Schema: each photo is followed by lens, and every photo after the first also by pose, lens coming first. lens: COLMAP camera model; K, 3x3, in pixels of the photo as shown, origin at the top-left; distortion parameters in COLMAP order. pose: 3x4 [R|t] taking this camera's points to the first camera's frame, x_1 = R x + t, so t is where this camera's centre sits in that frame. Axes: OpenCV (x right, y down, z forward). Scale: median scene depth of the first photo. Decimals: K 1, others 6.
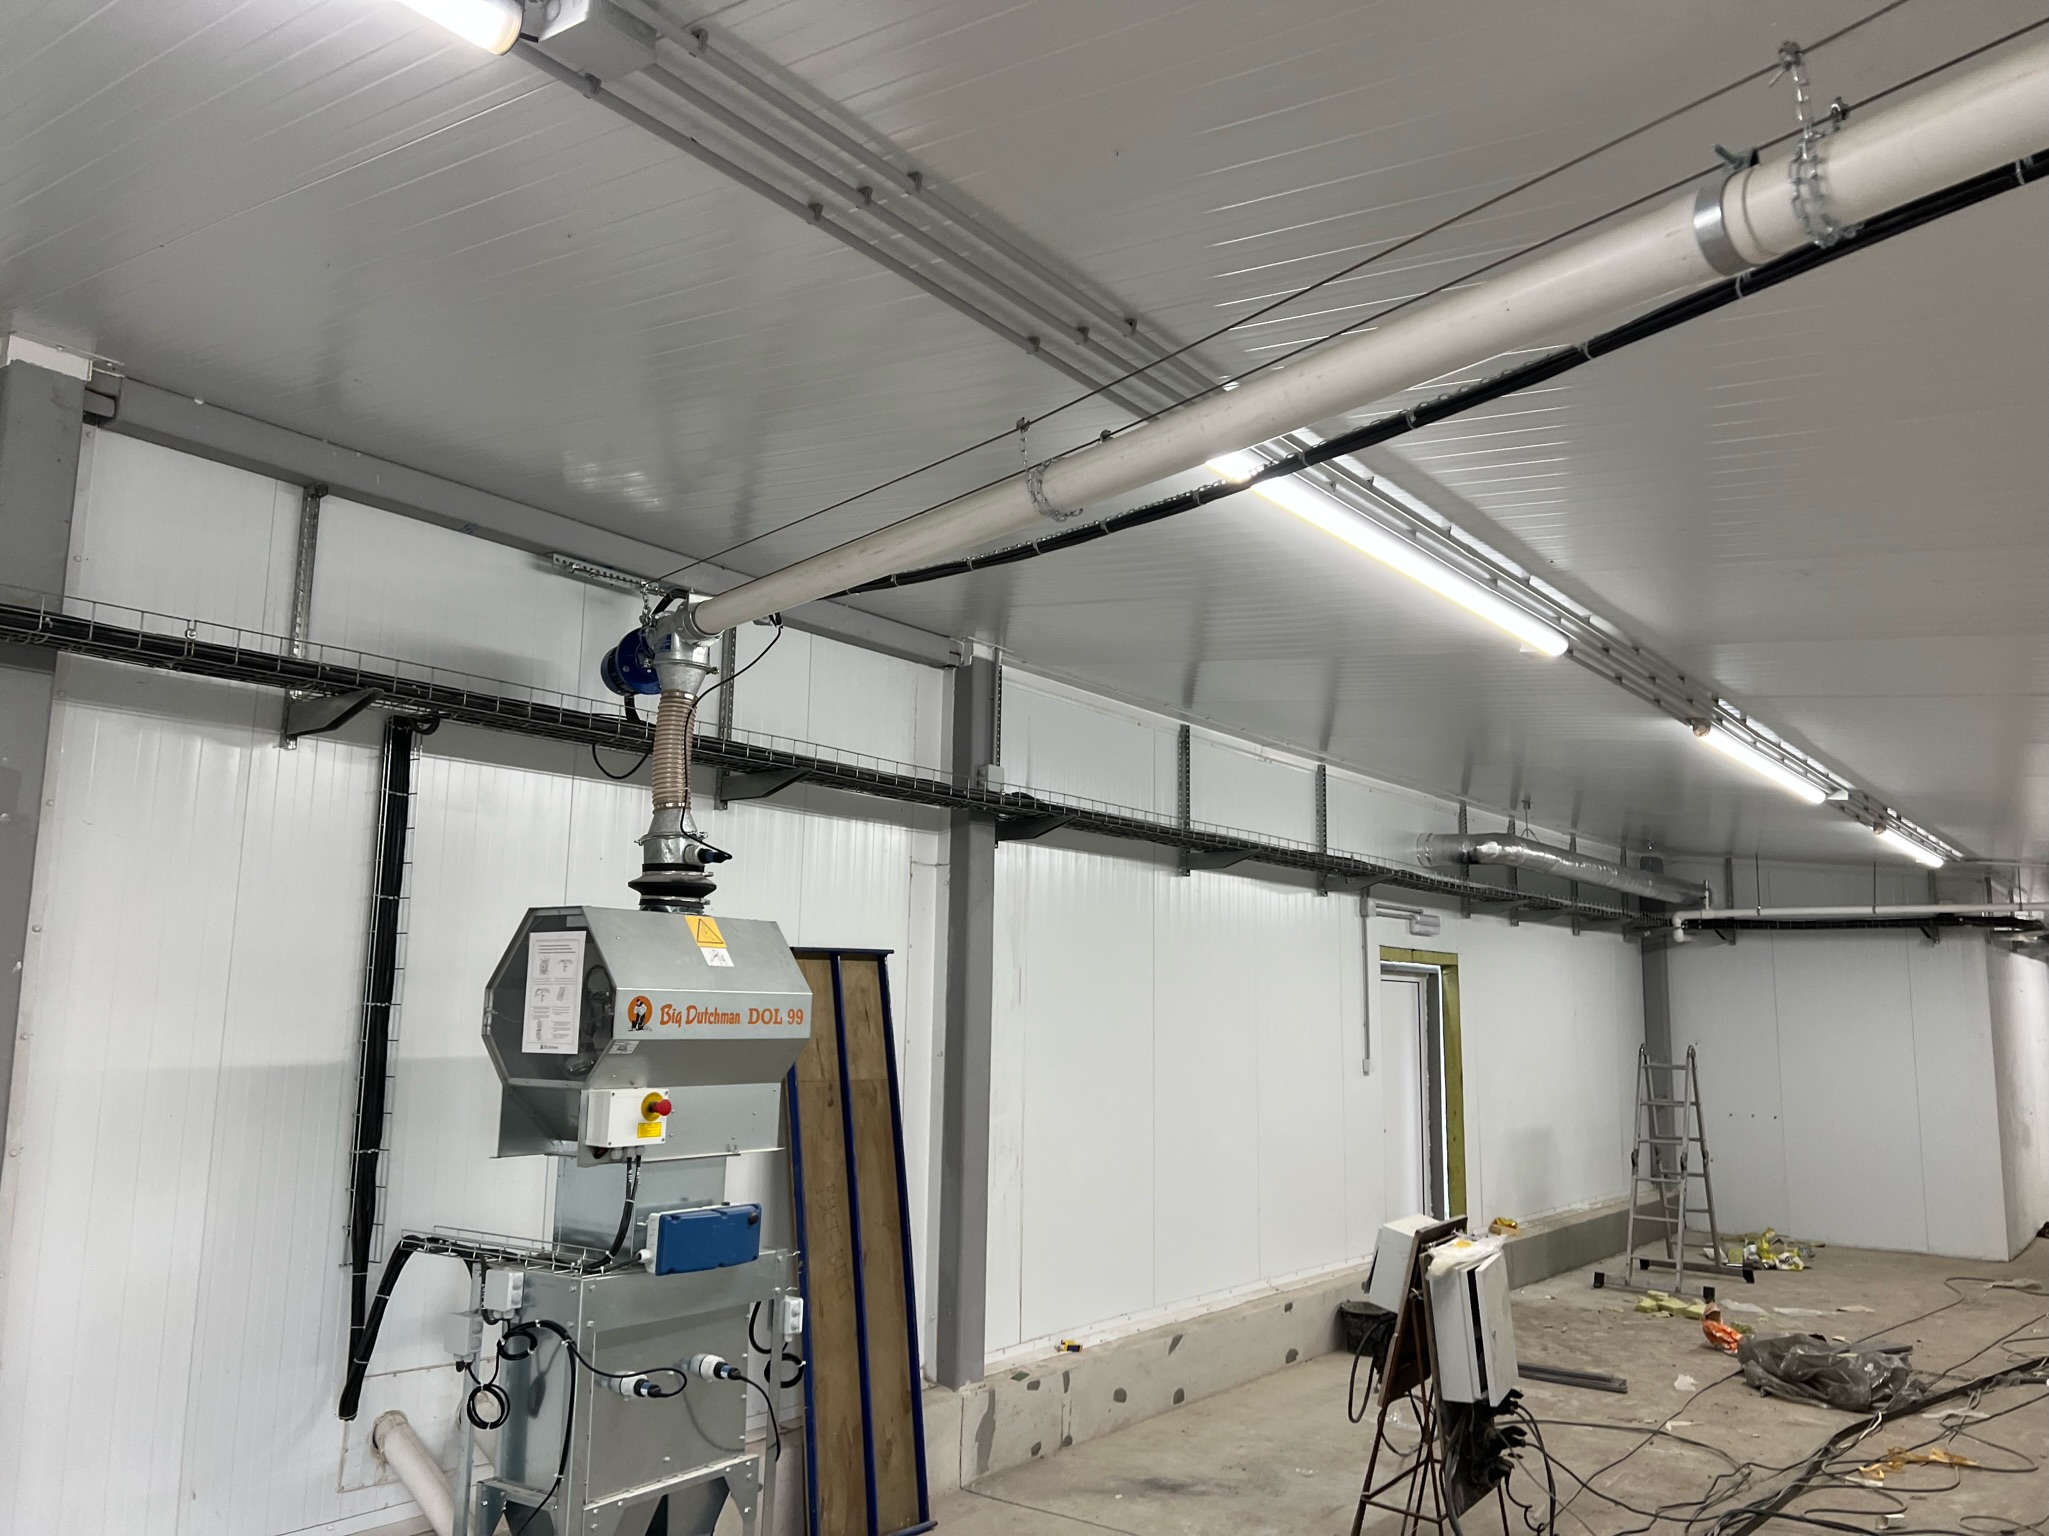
lens RADIAL K [[1595.2, 0, 1061.6], [0, 1595.2, 764.2], [0, 0, 1]] dist [0.081375, -0.101045]
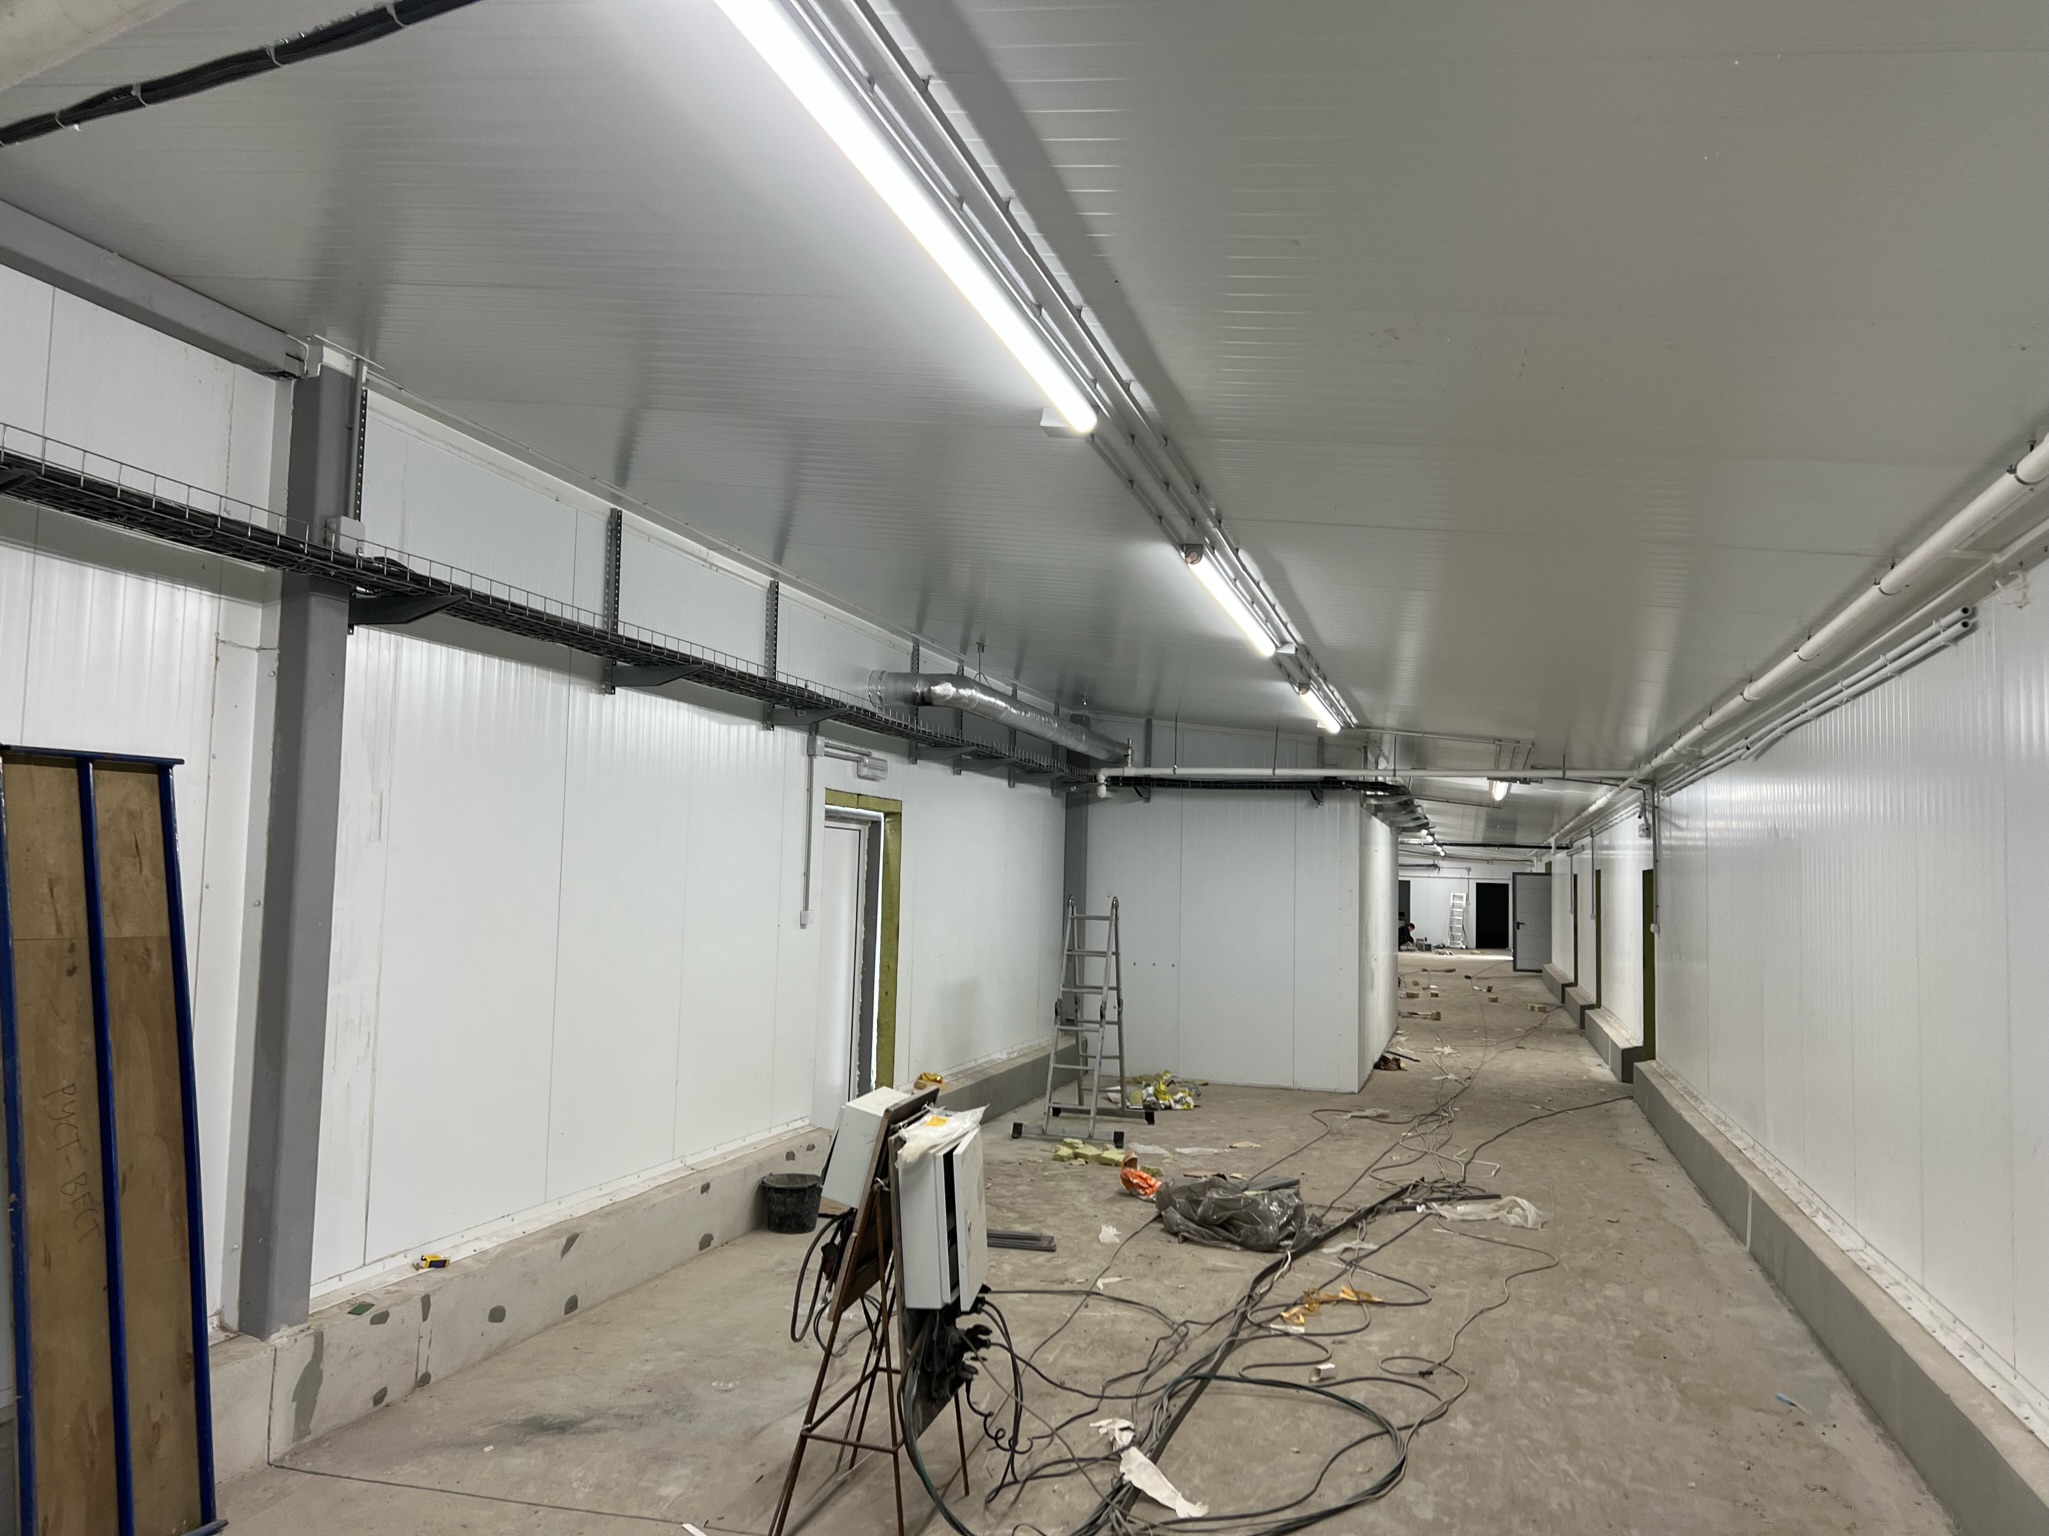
lens RADIAL K [[1595.2, 0, 1061.6], [0, 1595.2, 764.2], [0, 0, 1]] dist [0.081375, -0.101045]
pose [[0.934972, 0.033961, 0.353092, 0.004999], [-0.064790, 0.995011, 0.075859, 0.031328], [-0.348754, -0.093803, 0.932508, 0.154730]]
